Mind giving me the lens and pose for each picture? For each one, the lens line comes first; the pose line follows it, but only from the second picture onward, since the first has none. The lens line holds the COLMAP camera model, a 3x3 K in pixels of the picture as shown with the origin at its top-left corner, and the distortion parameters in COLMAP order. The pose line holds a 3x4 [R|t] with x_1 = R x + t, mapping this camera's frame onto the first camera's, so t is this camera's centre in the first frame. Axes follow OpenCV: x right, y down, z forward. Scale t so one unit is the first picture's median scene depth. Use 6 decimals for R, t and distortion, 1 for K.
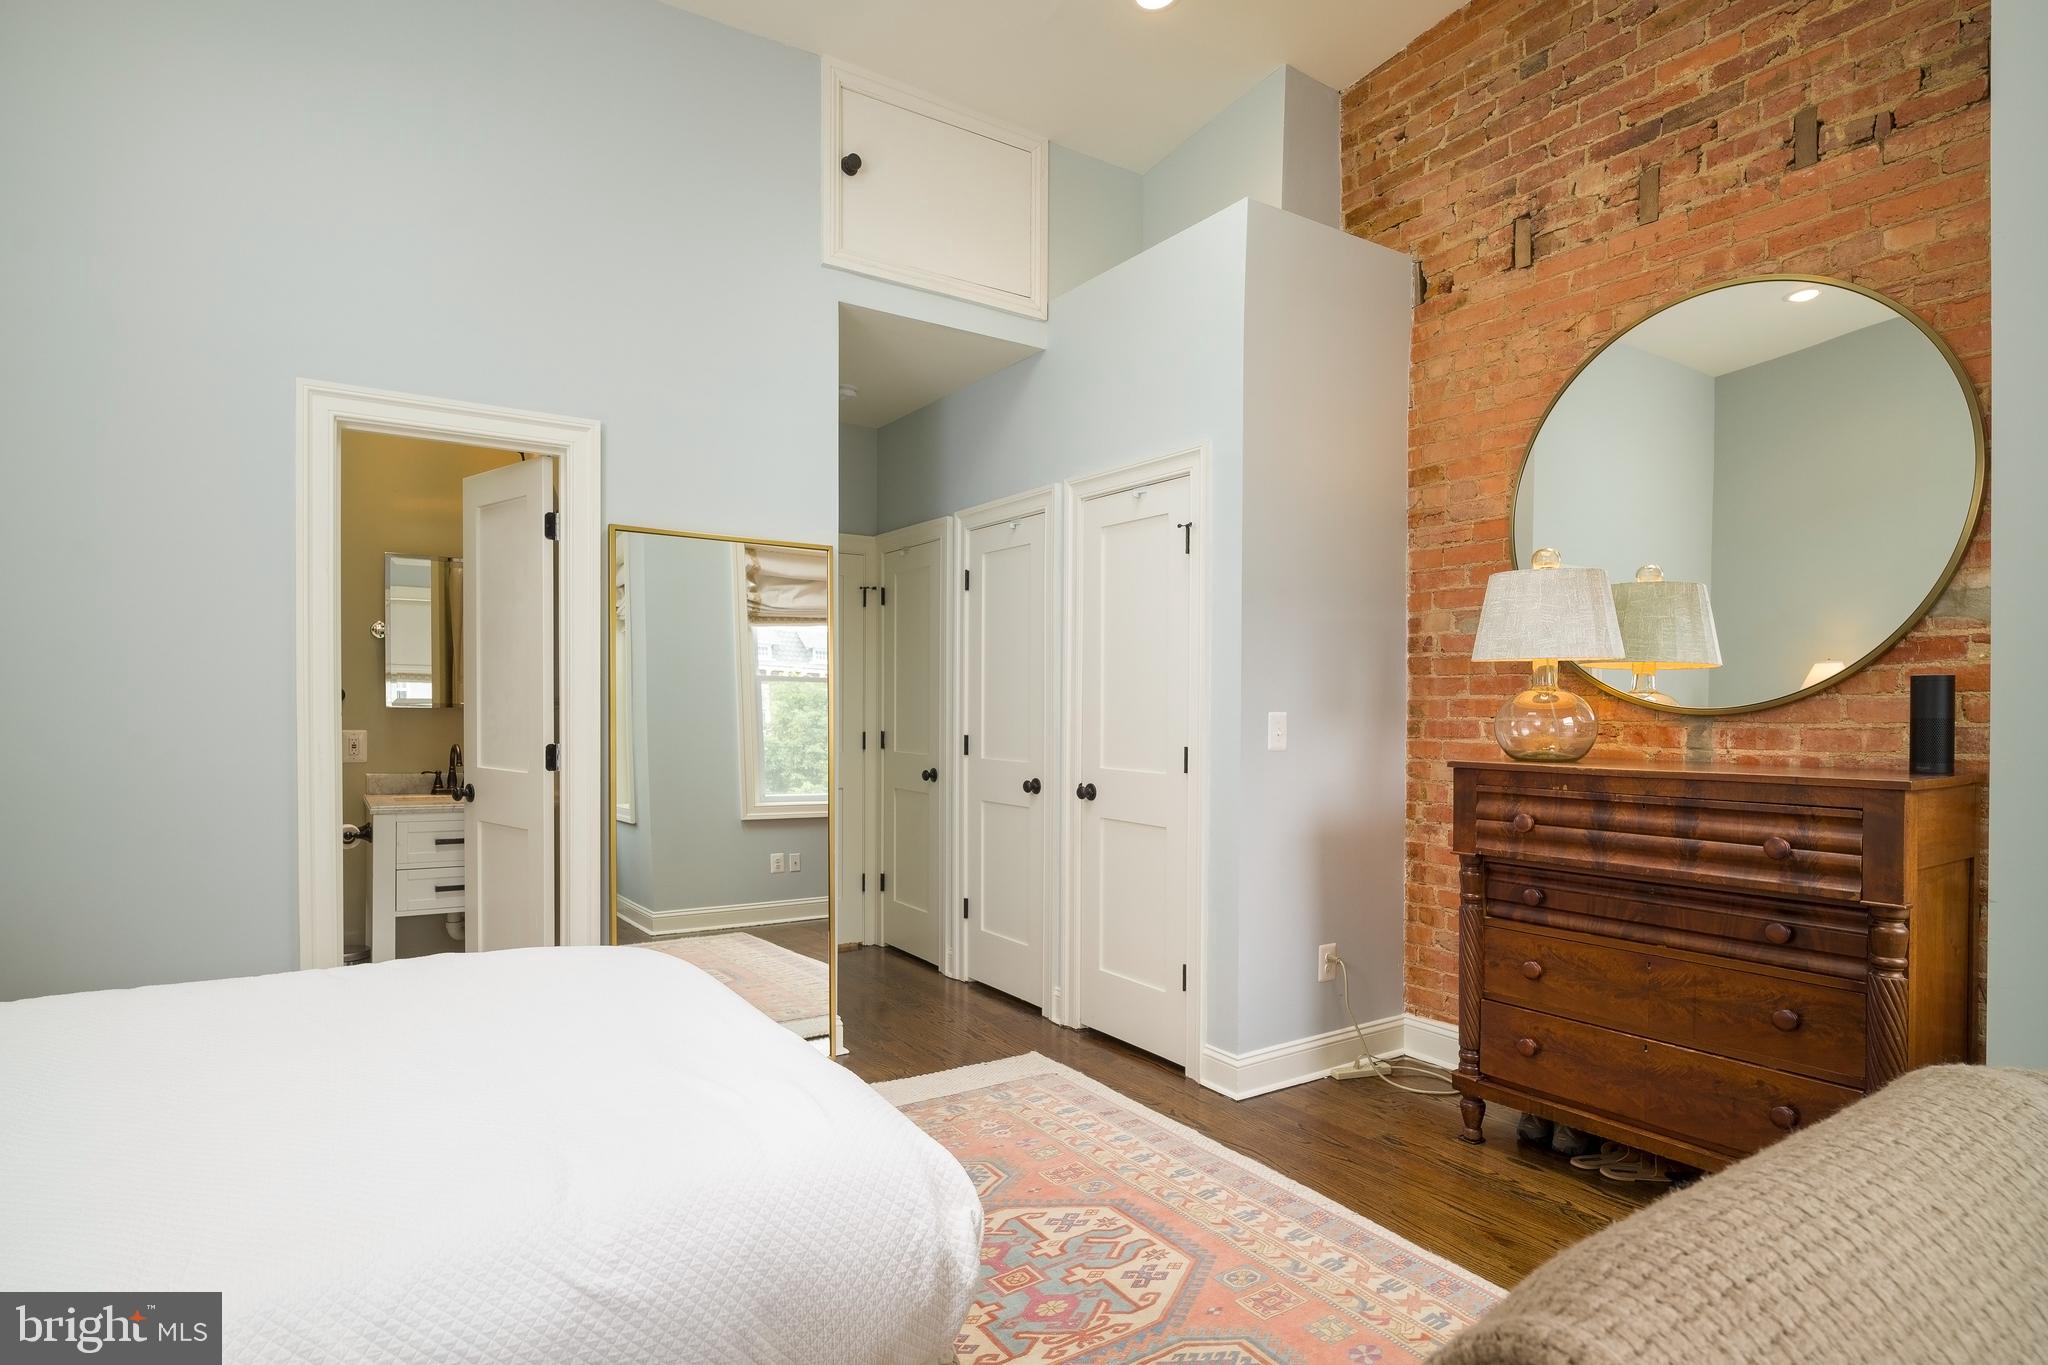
lens RADIAL K [[1079.5, 0, 1019.7], [0, 1079.5, 716.8], [0, 0, 1]] dist [-0.003596, 0.001108]
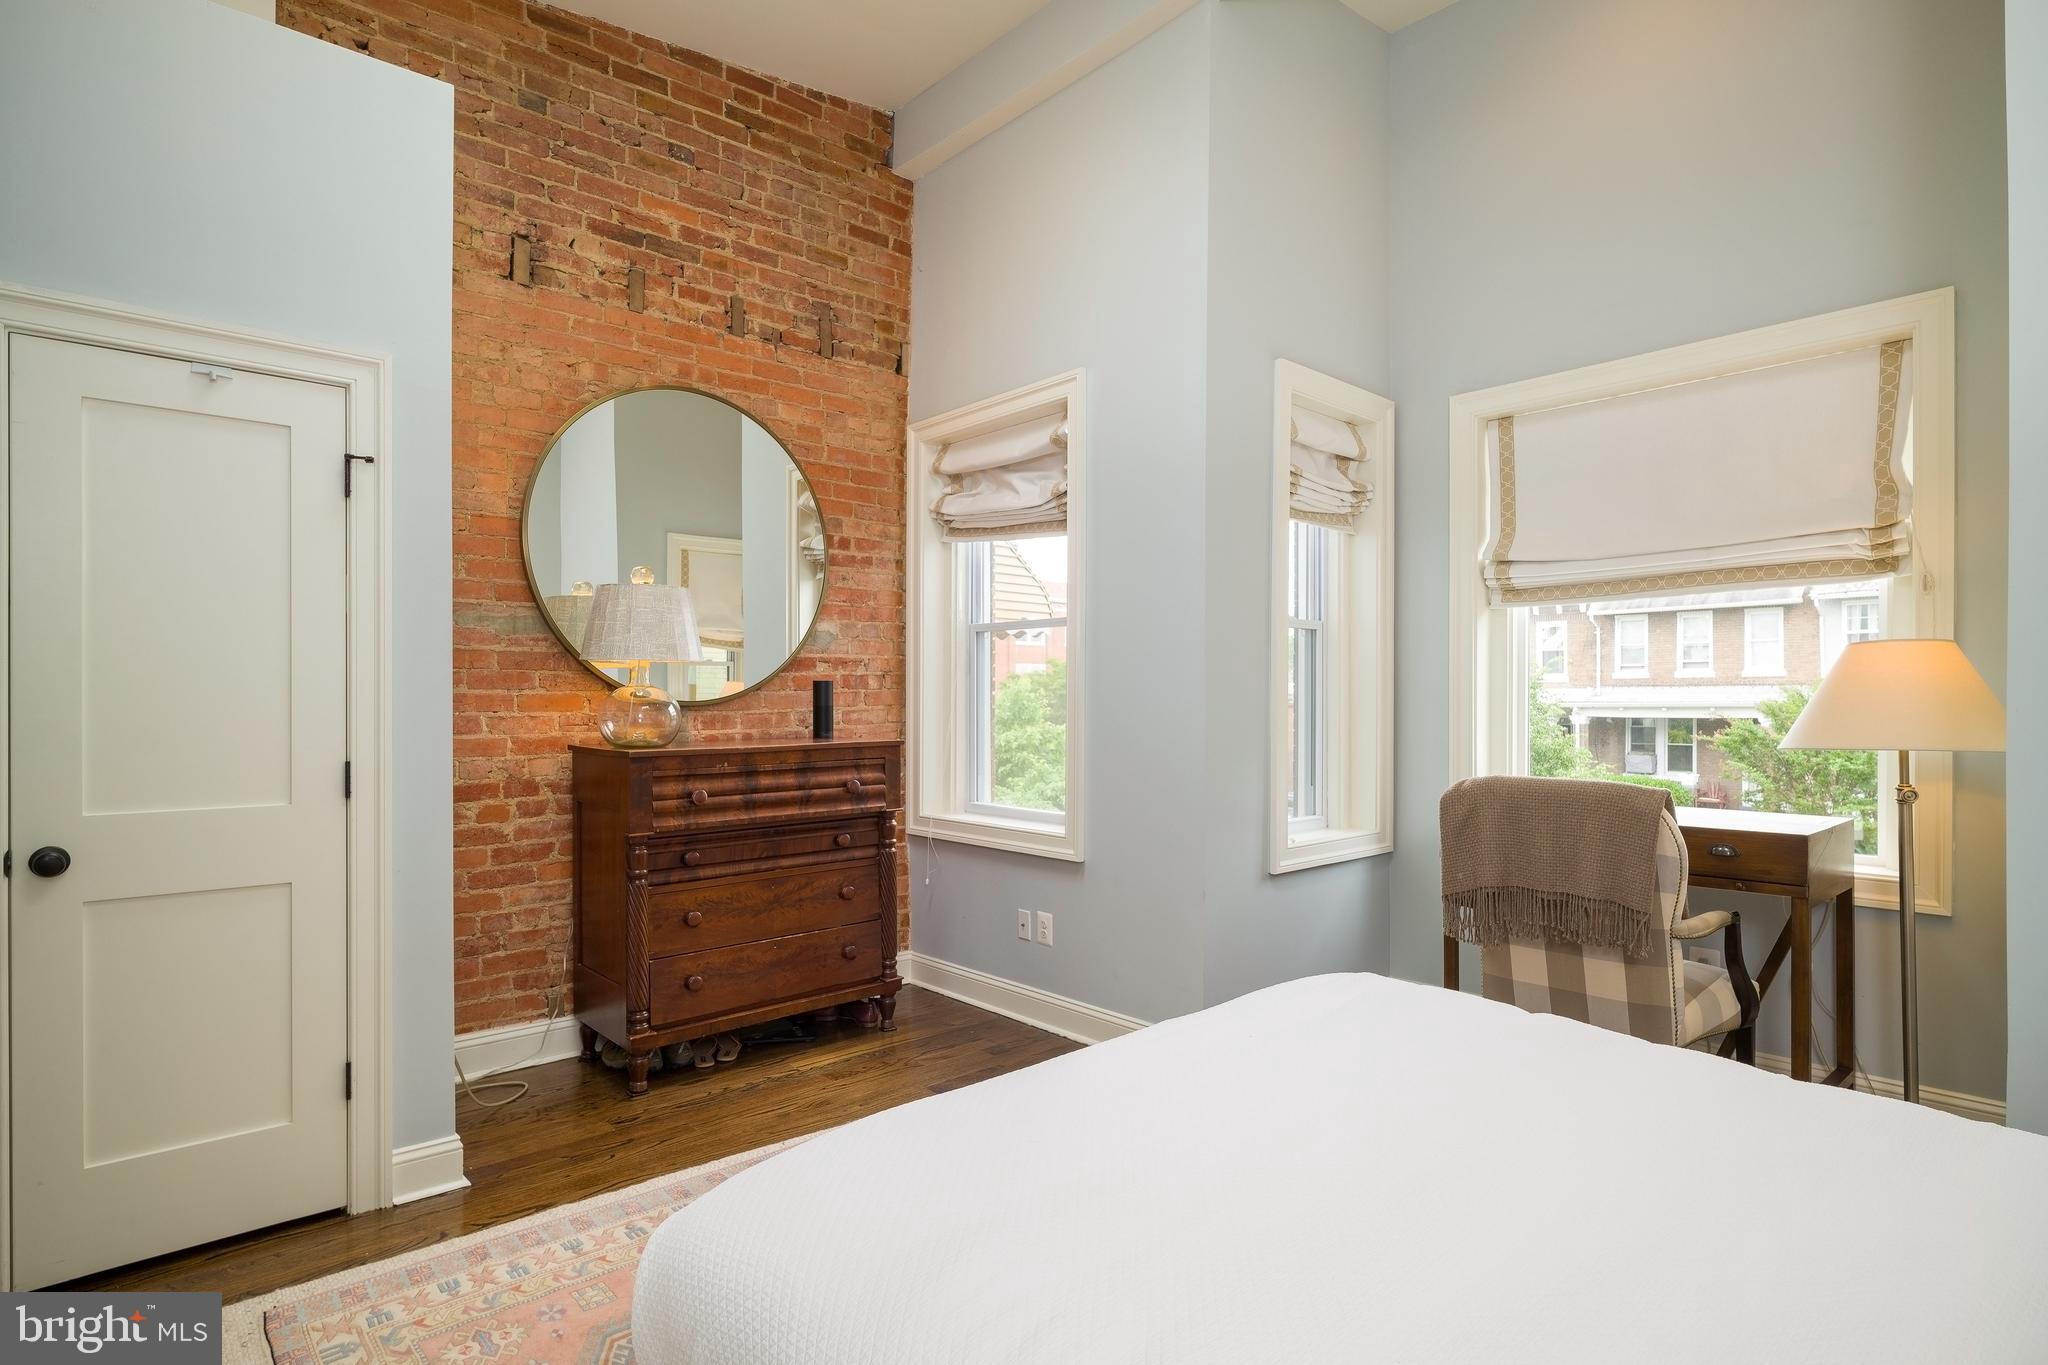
lens RADIAL K [[1079.5, 0, 1021.2], [0, 1079.5, 686.8], [0, 0, 1]] dist [-0.003596, 0.001108]
pose [[-0.145523, 0.001615, 0.989354, -0.773713], [0.010169, 0.999948, -0.000137, -0.021848], [-0.989303, 0.010041, -0.145532, 0.807986]]
